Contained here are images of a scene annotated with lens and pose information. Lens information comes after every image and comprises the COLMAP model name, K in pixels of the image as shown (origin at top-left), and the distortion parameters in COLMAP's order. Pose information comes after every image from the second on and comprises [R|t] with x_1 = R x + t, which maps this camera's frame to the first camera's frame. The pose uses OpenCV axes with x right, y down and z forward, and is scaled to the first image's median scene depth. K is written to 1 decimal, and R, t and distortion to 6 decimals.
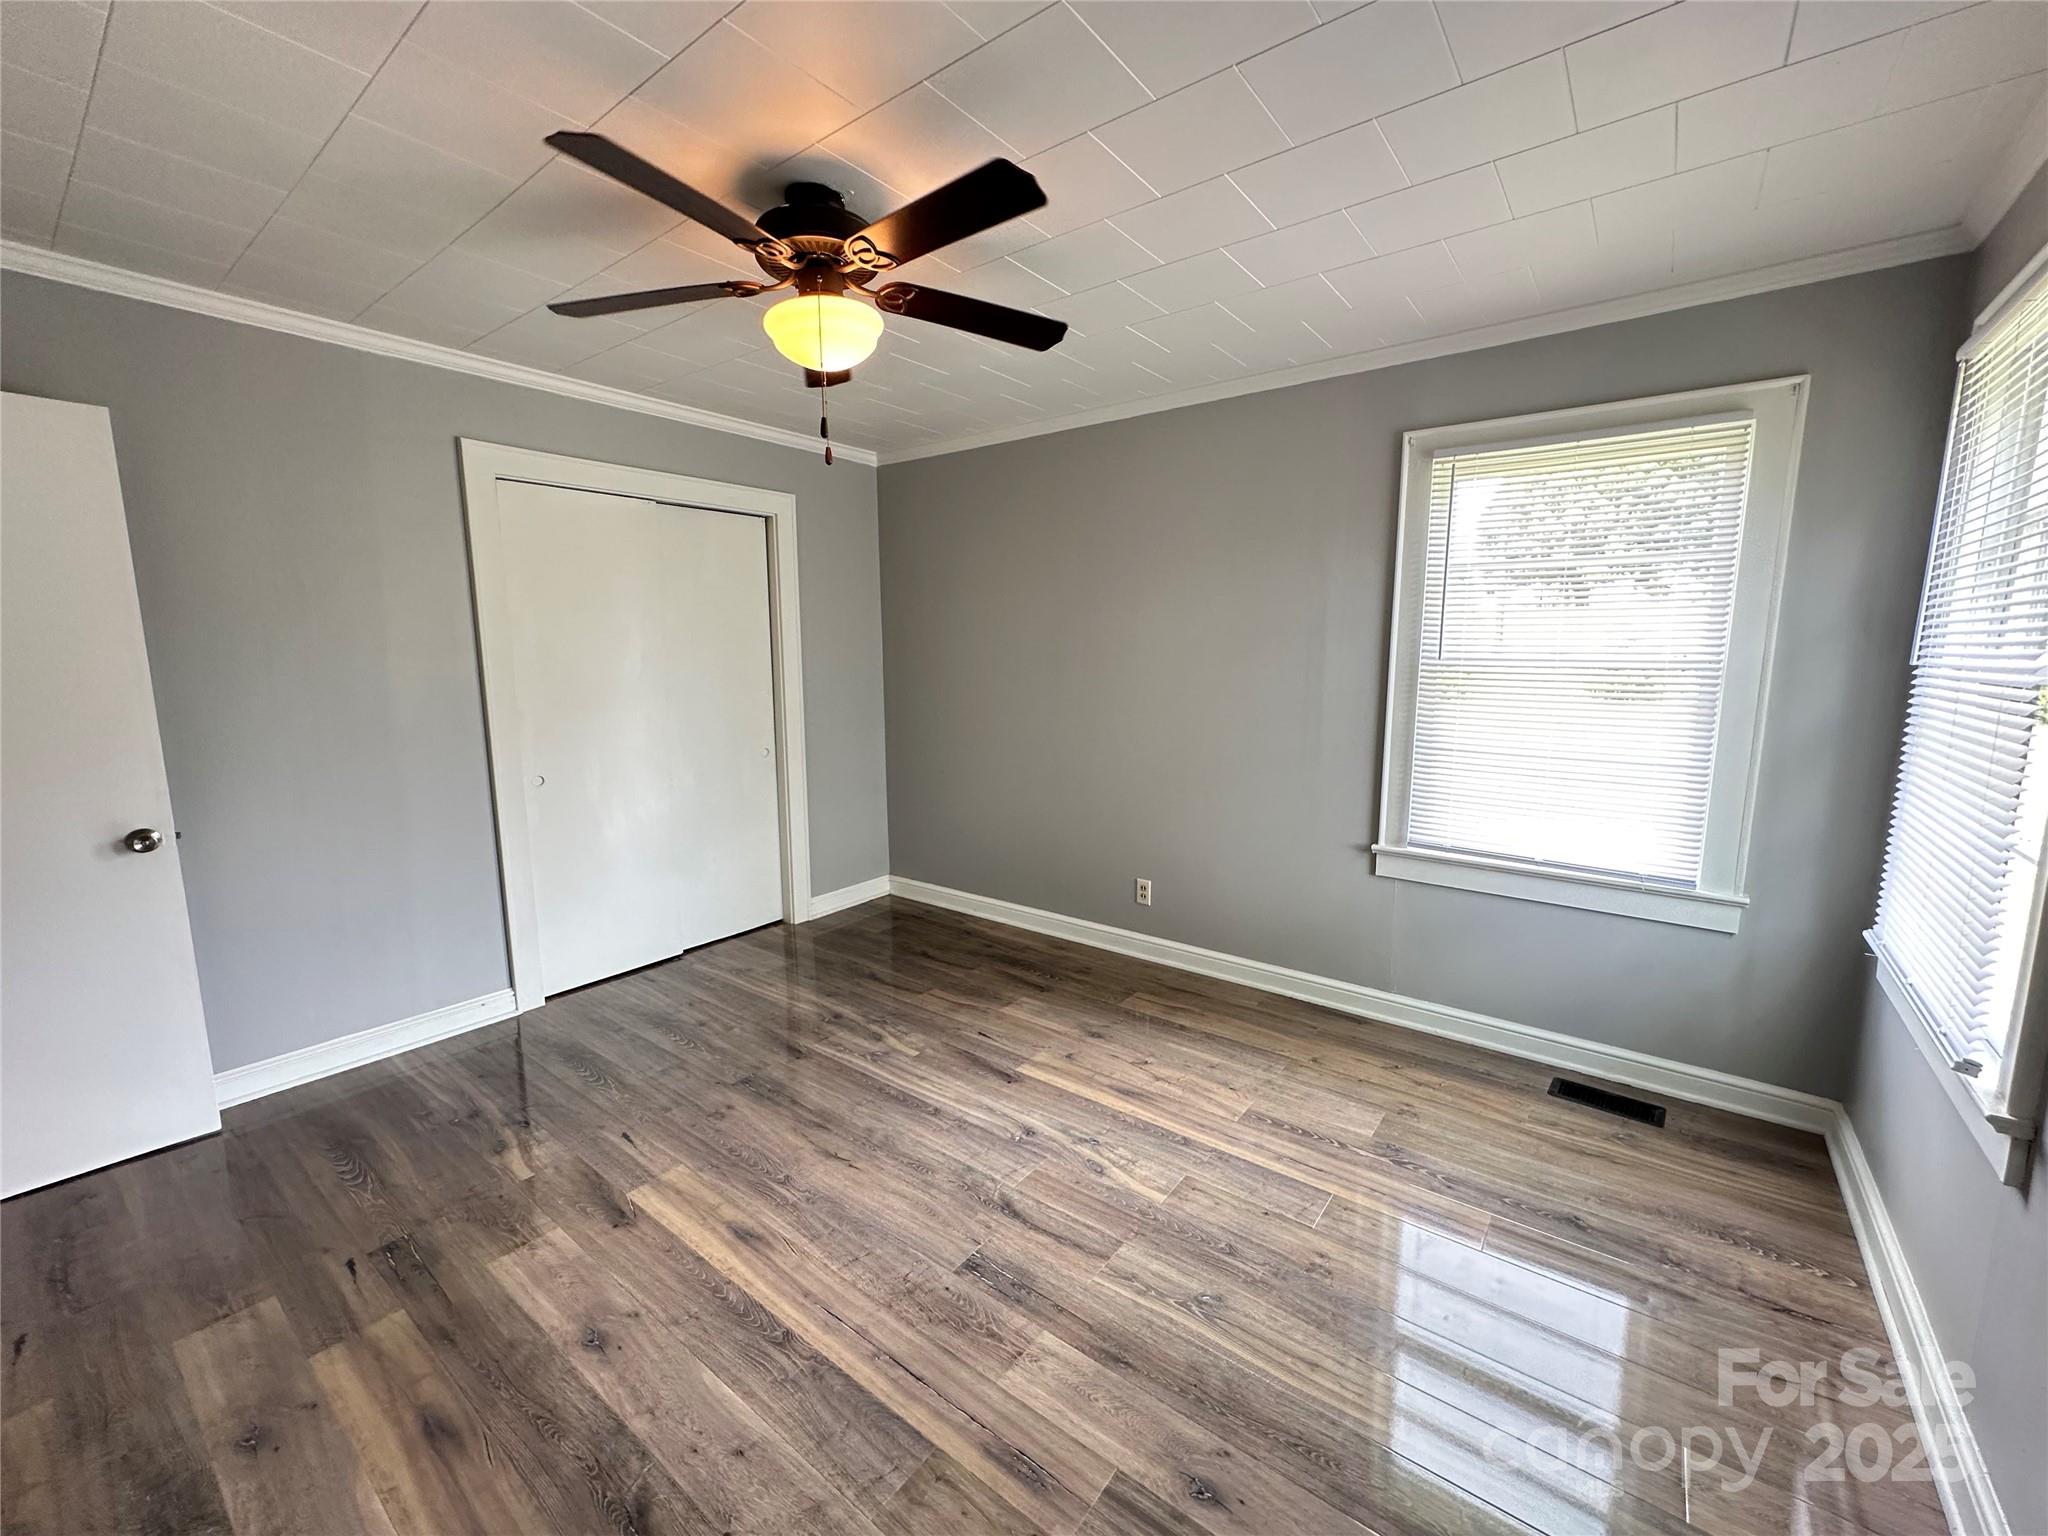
lens RADIAL K [[825.4, 0, 1024.0], [0, 825.4, 768.0], [0, 0, 1]] dist [-0.003327, 0.000364]
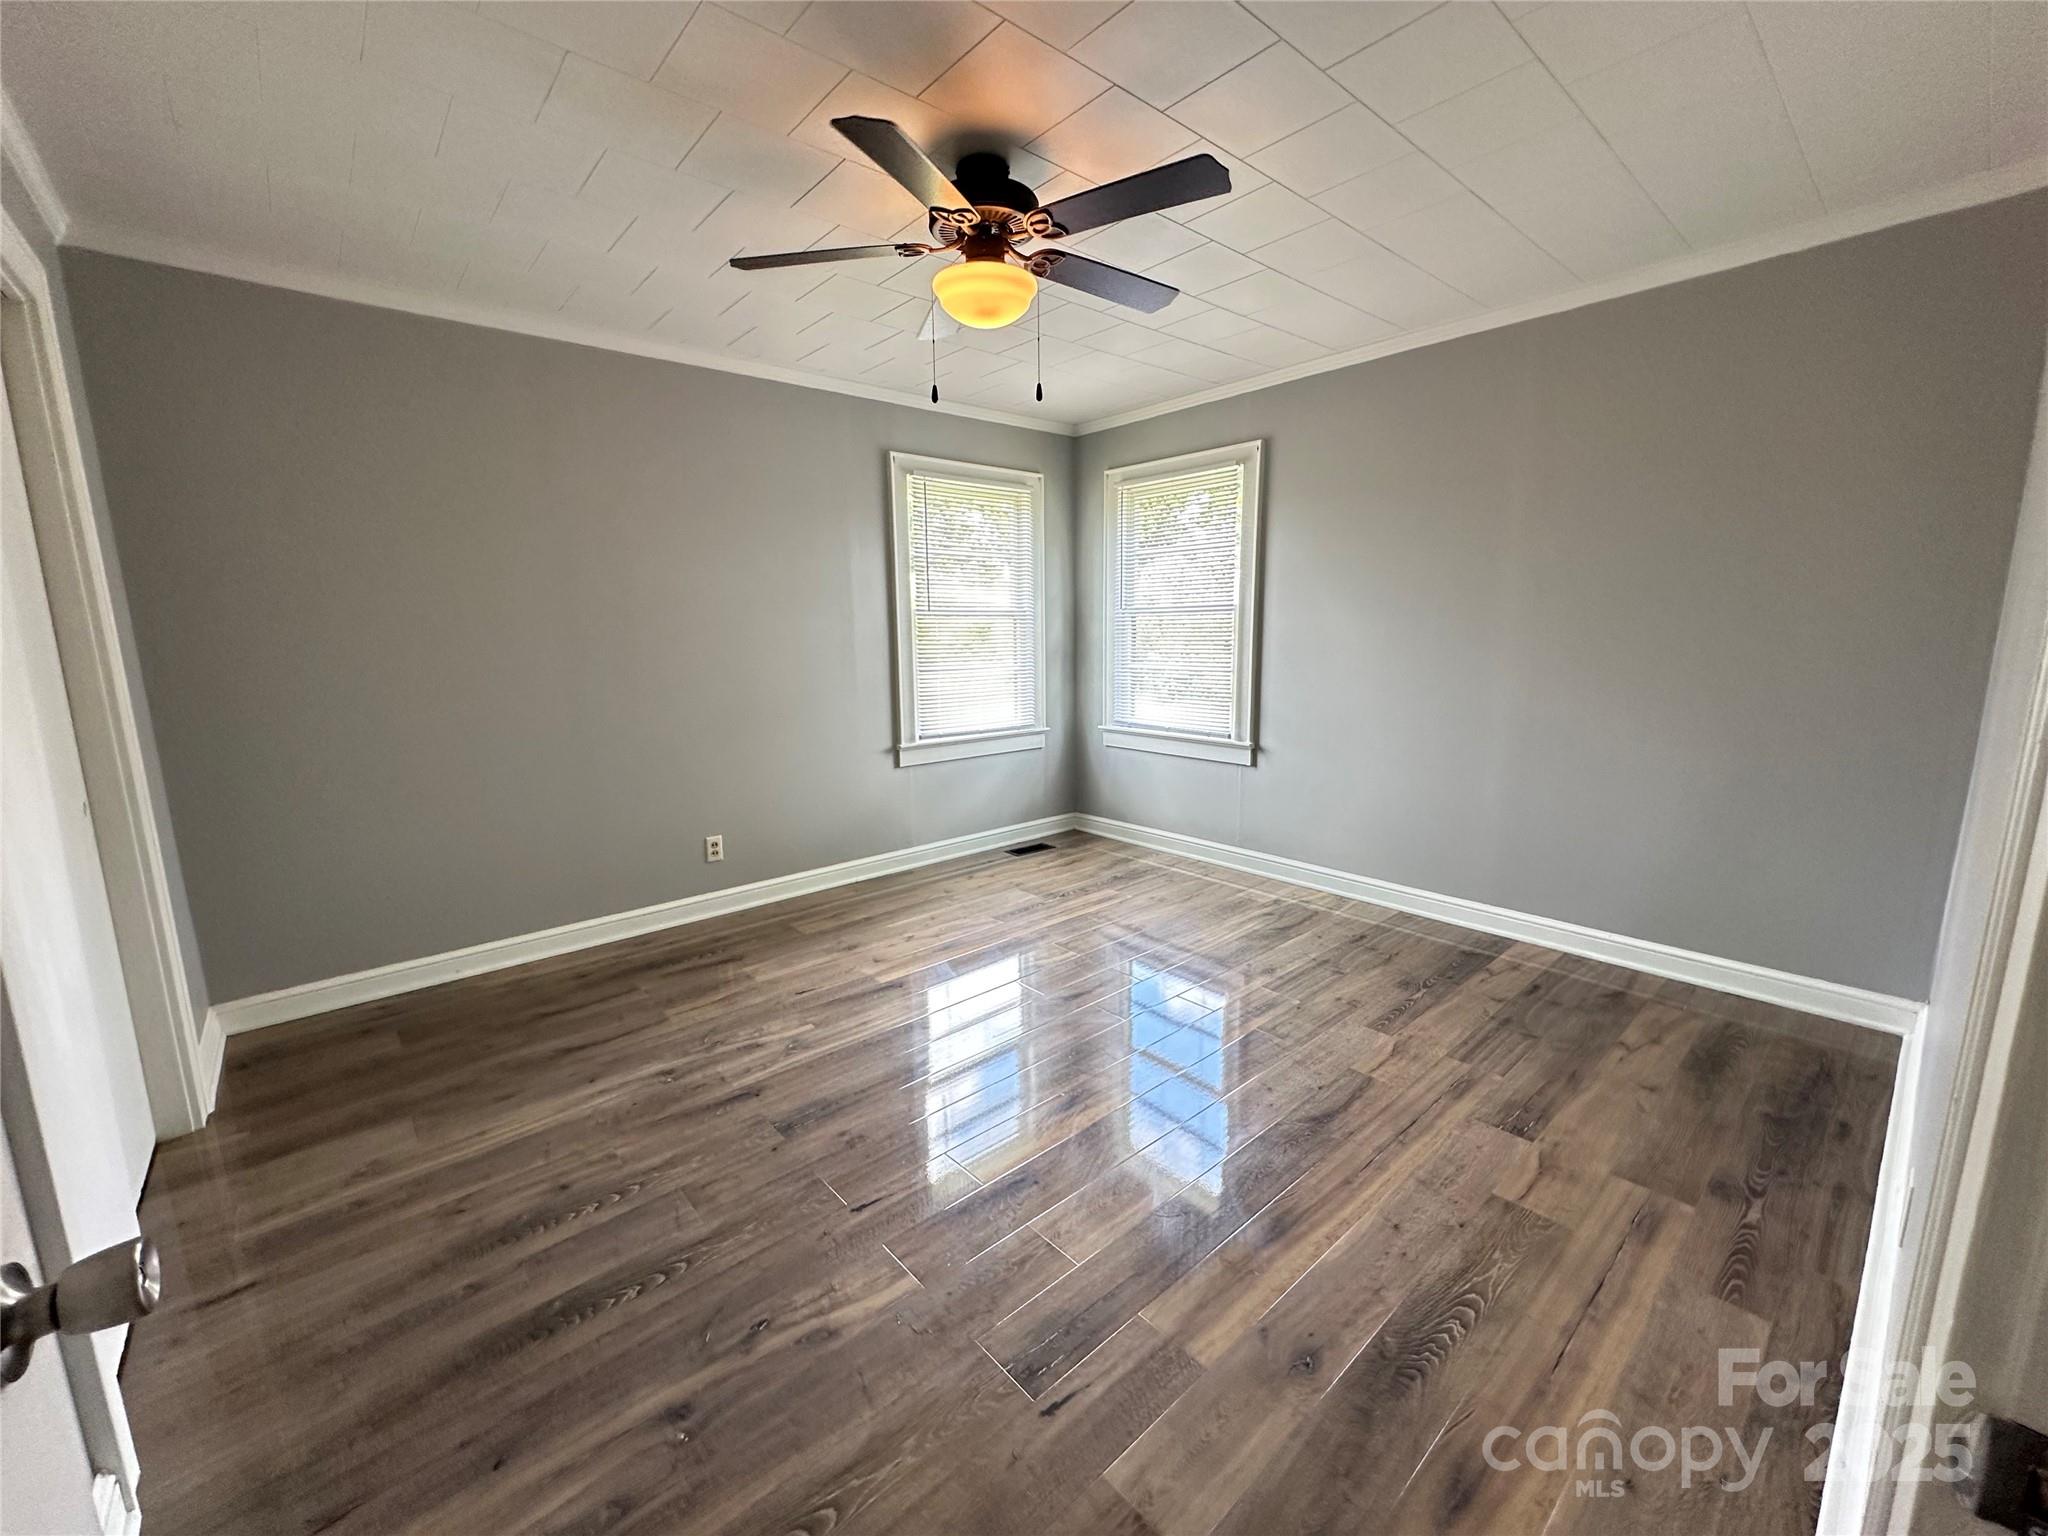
lens RADIAL K [[825.4, 0, 1024.0], [0, 825.4, 768.0], [0, 0, 1]] dist [-0.003327, 0.000364]
pose [[0.189938, -0.170298, 0.966914, -0.950198], [0.158234, 0.977277, 0.141040, -0.035051], [-0.968961, 0.126210, 0.212569, 0.532268]]
